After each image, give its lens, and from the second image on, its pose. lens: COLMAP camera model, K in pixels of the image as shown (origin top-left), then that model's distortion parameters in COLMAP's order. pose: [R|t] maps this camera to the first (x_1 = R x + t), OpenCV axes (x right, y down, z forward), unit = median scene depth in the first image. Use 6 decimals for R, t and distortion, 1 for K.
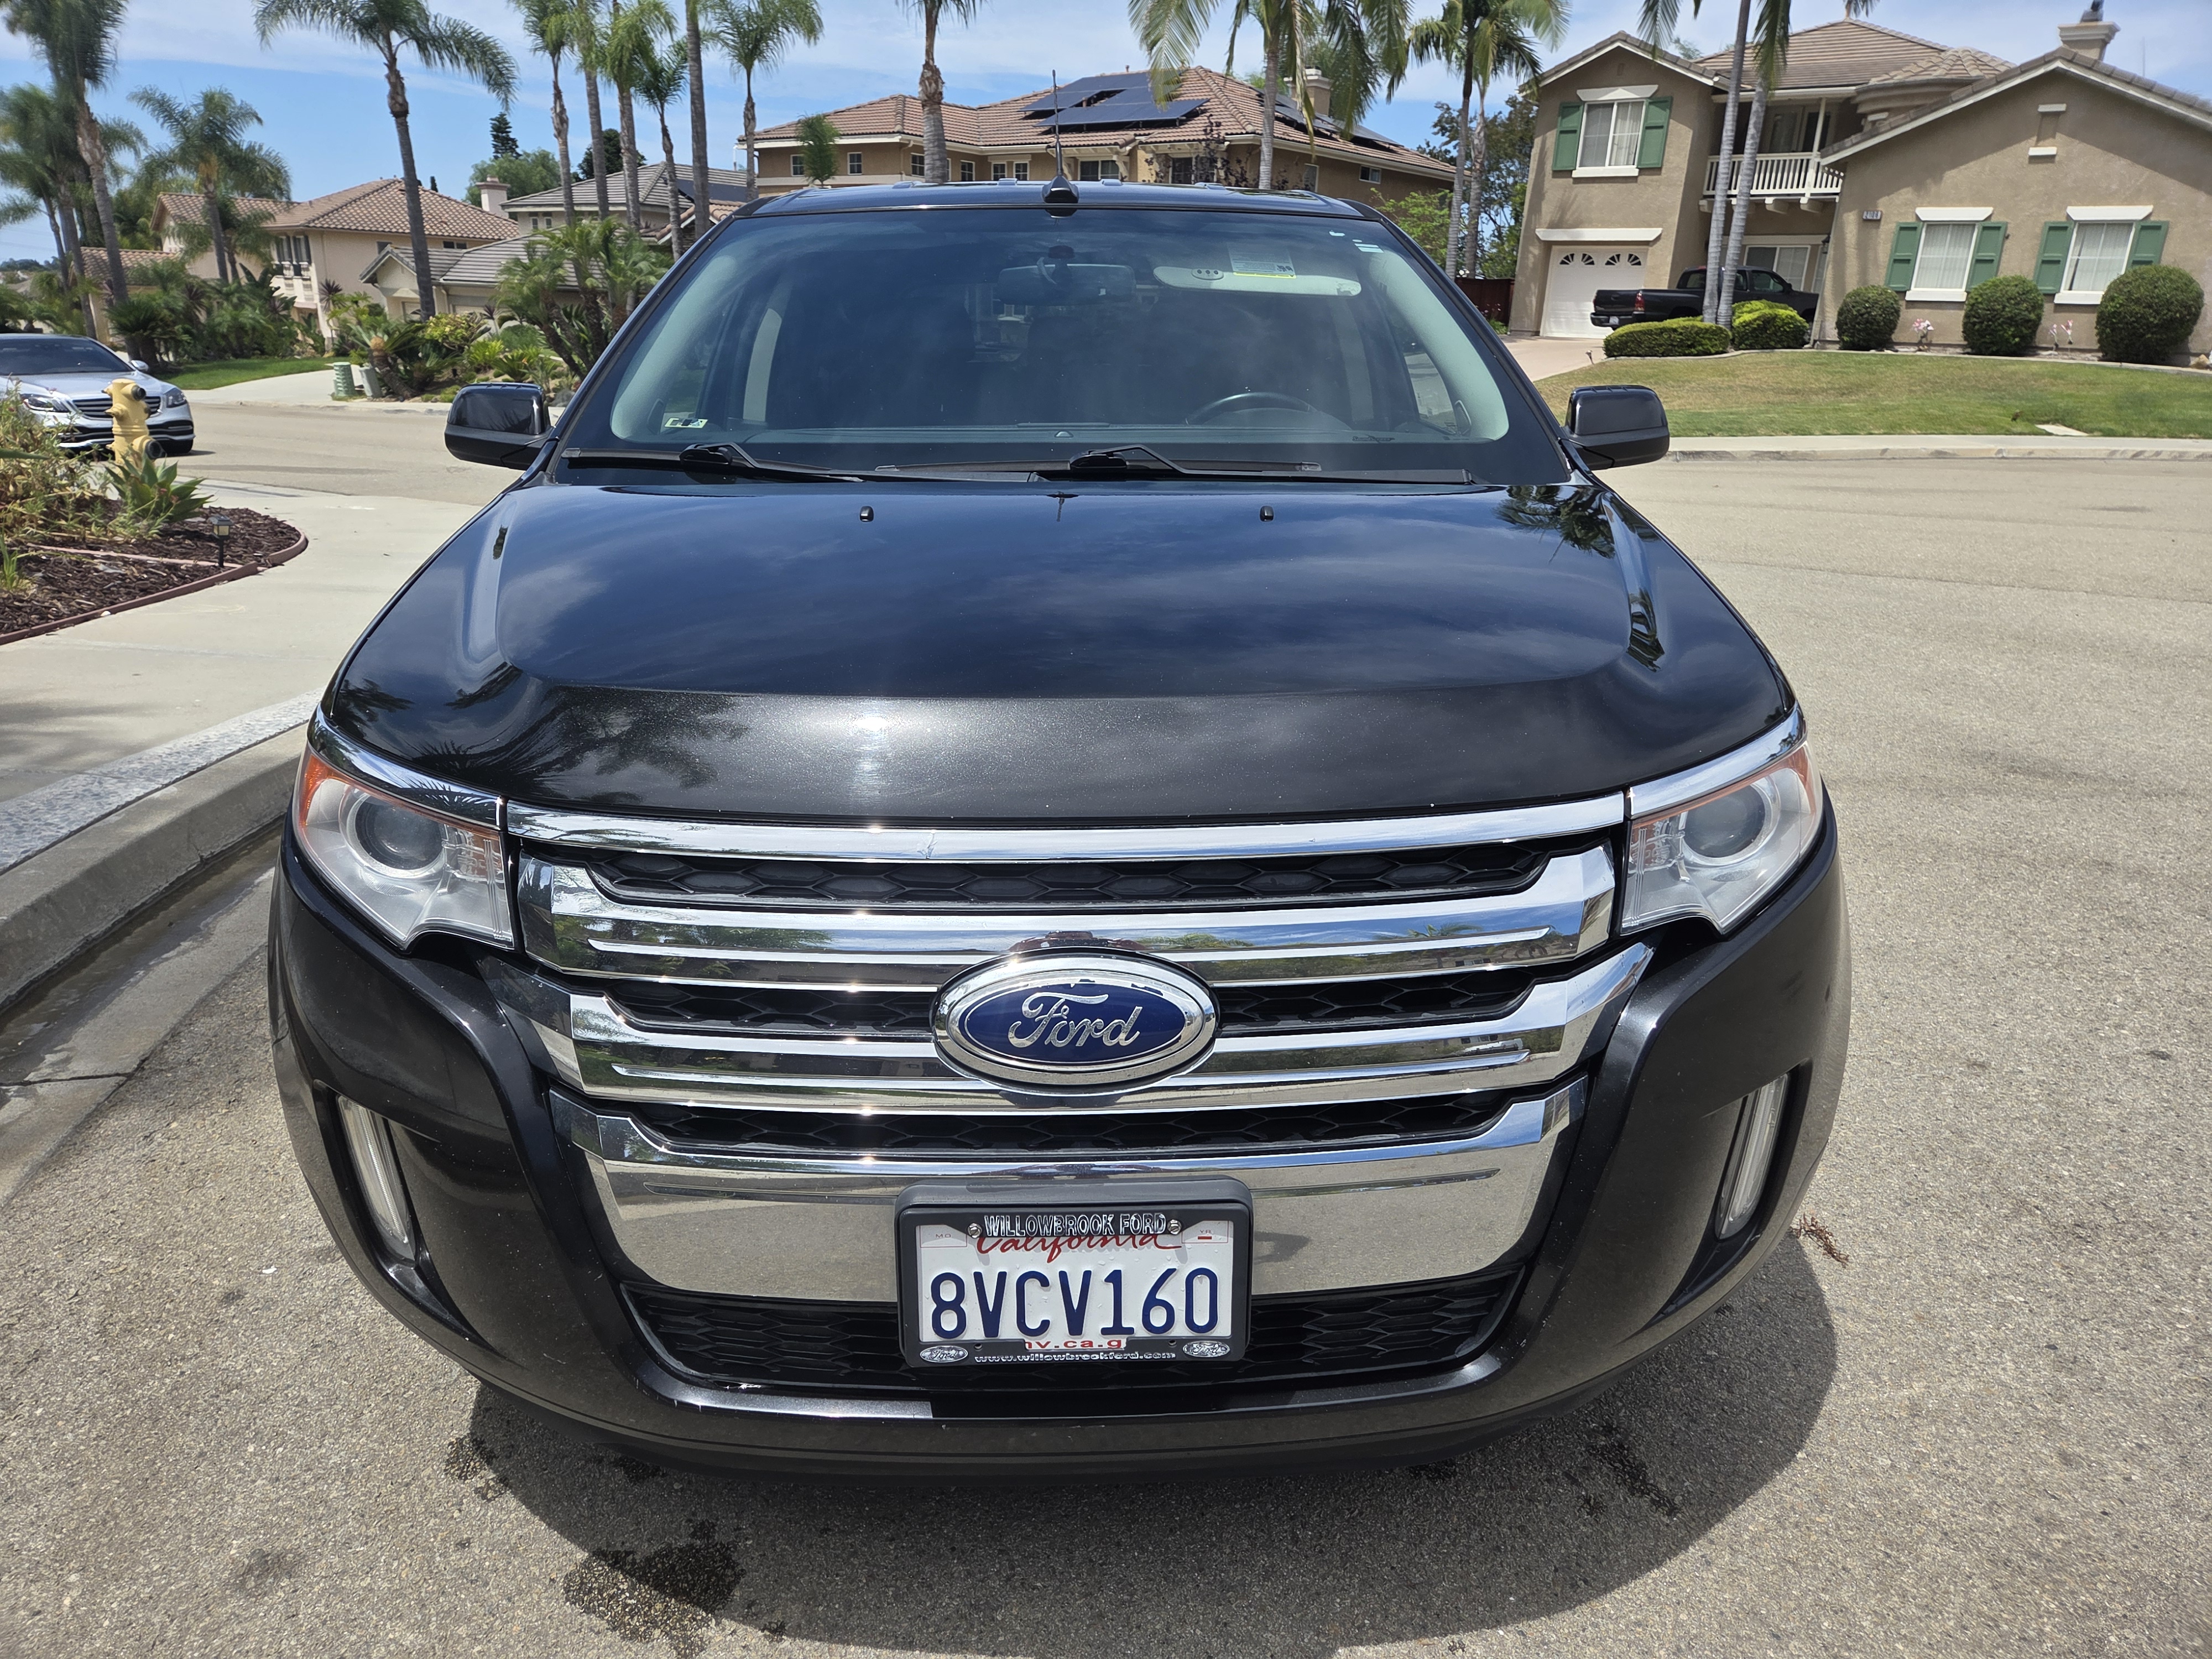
lens RADIAL K [[1486.0, 0, 1087.9], [0, 1486.0, 837.4], [0, 0, 1]] dist [0.043184, -0.051345]
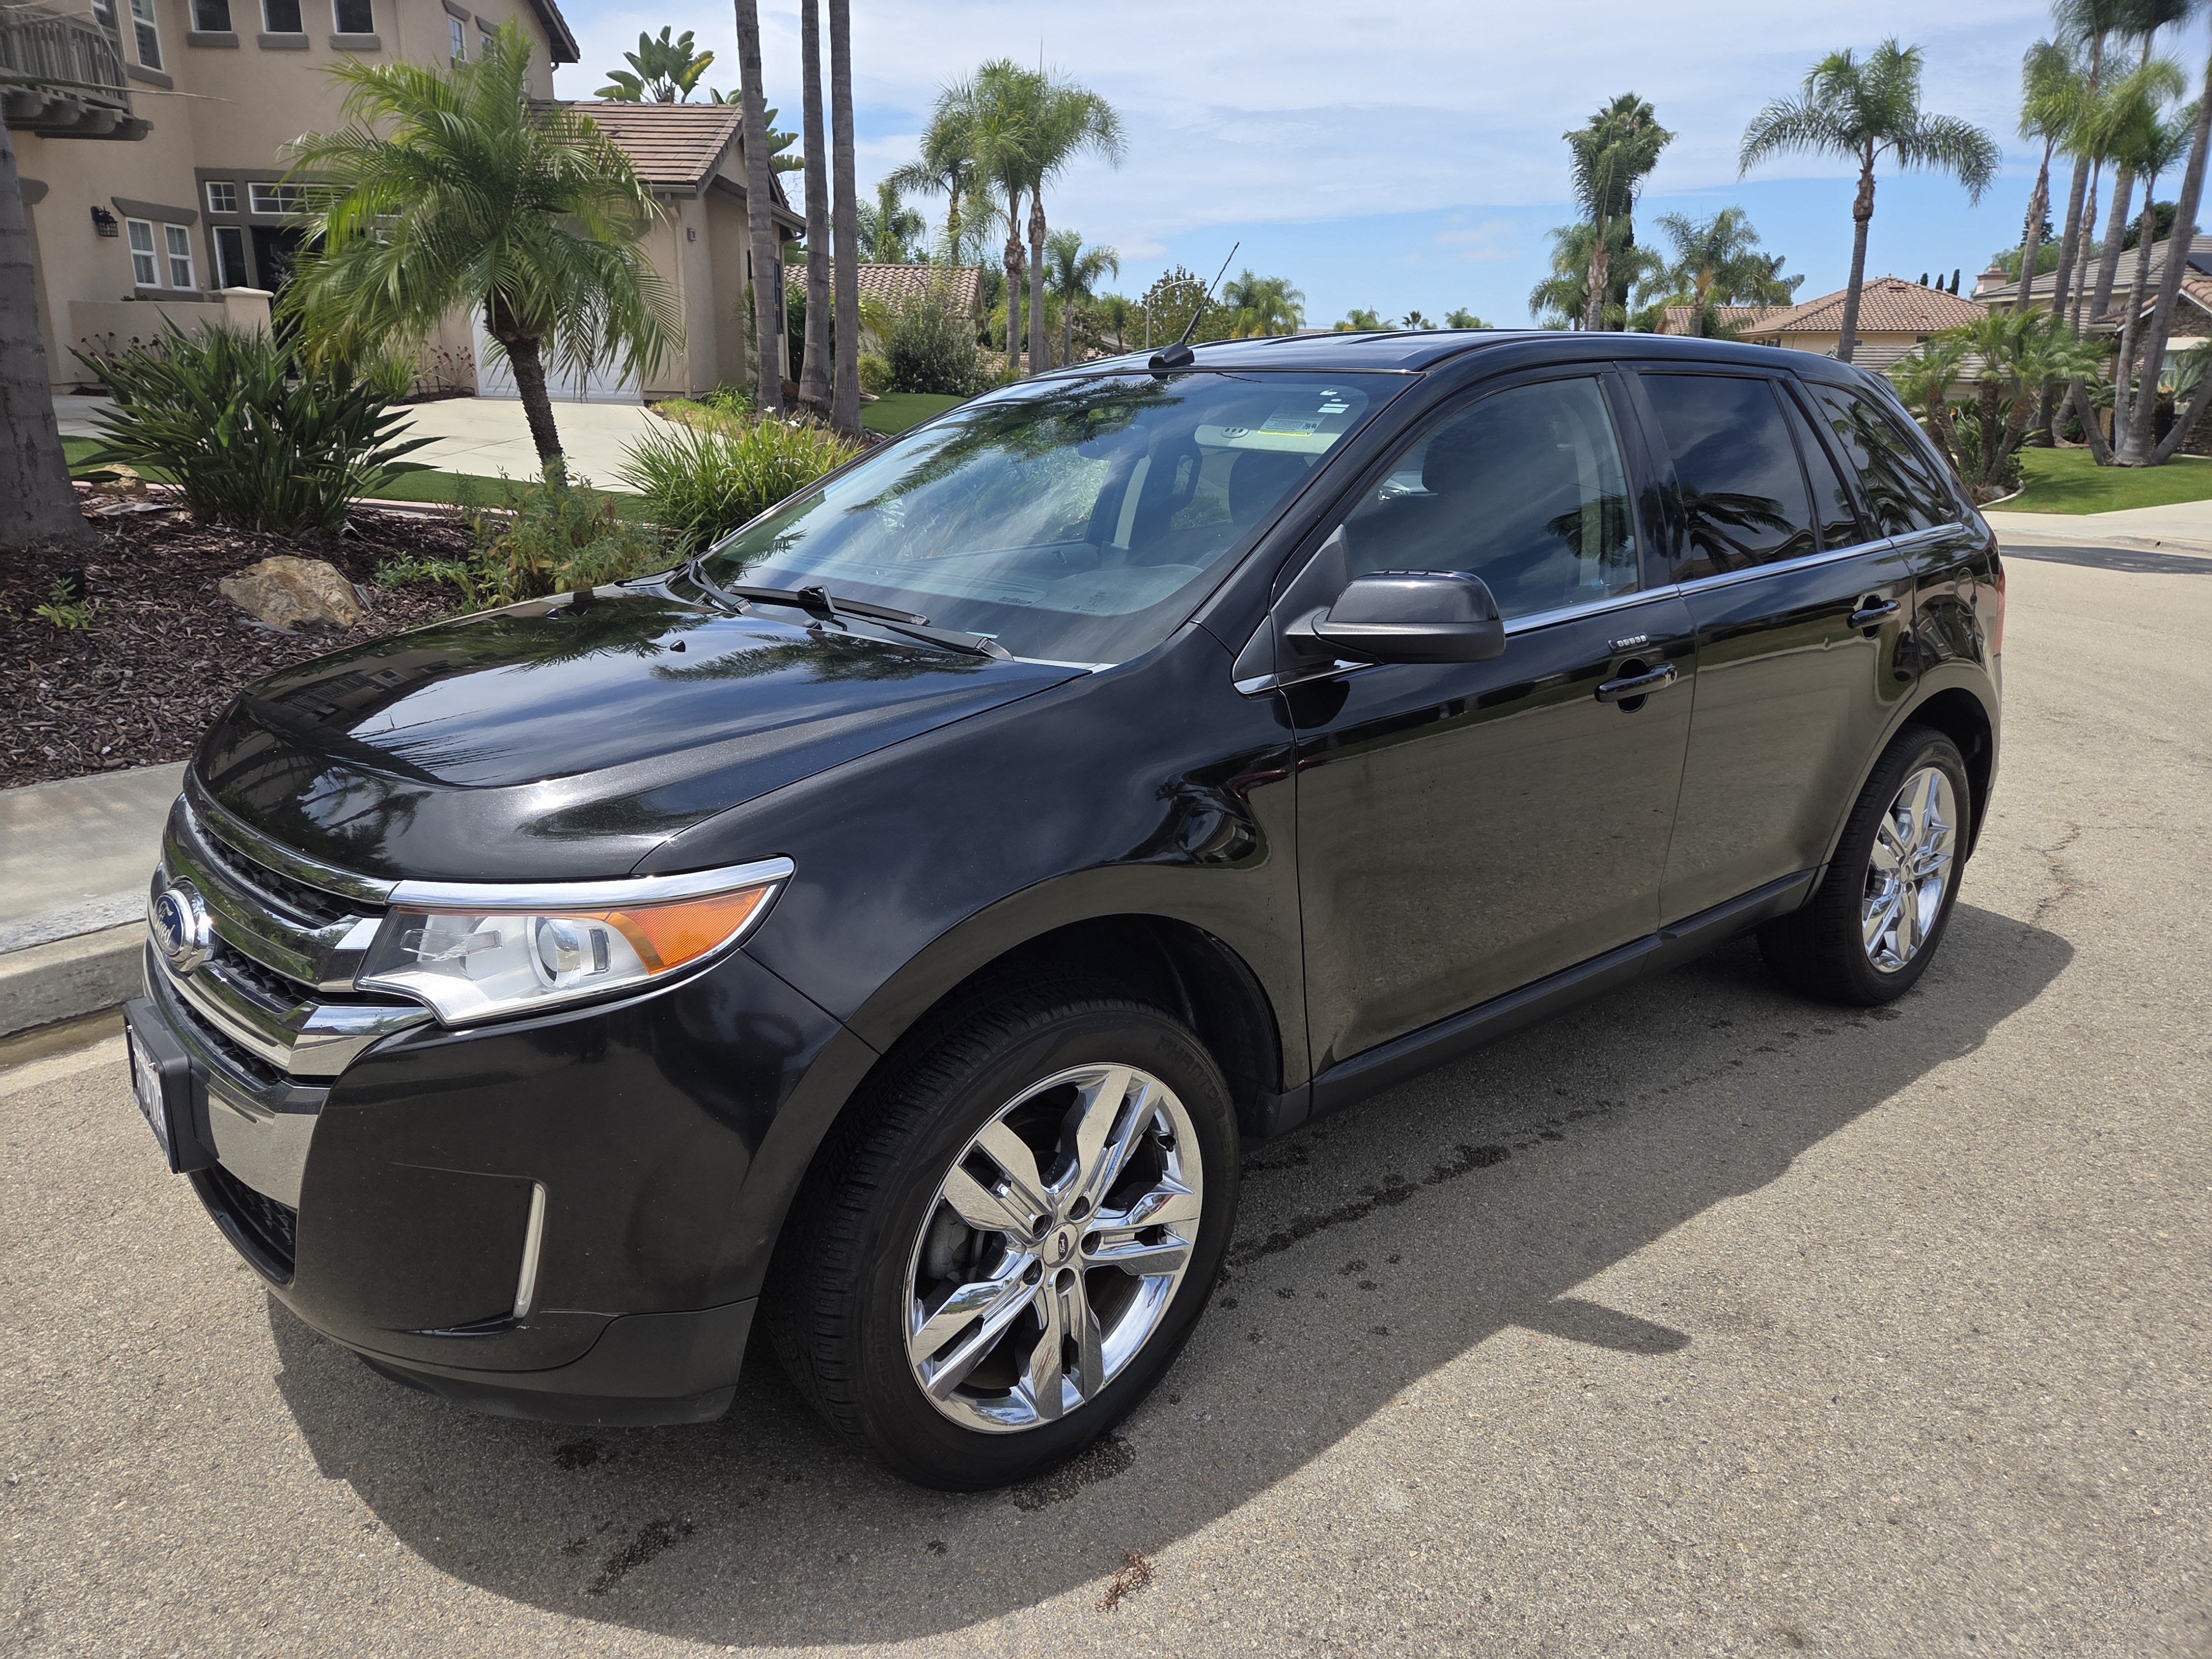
lens RADIAL K [[1485.1, 0, 1106.0], [0, 1485.1, 829.5], [0, 0, 1]] dist [0.001740, -0.001010]
pose [[0.623400, 0.203599, -0.754930, 1.467910], [-0.247189, 0.967304, 0.056753, -0.261748], [0.741802, 0.151231, 0.653345, 0.544339]]
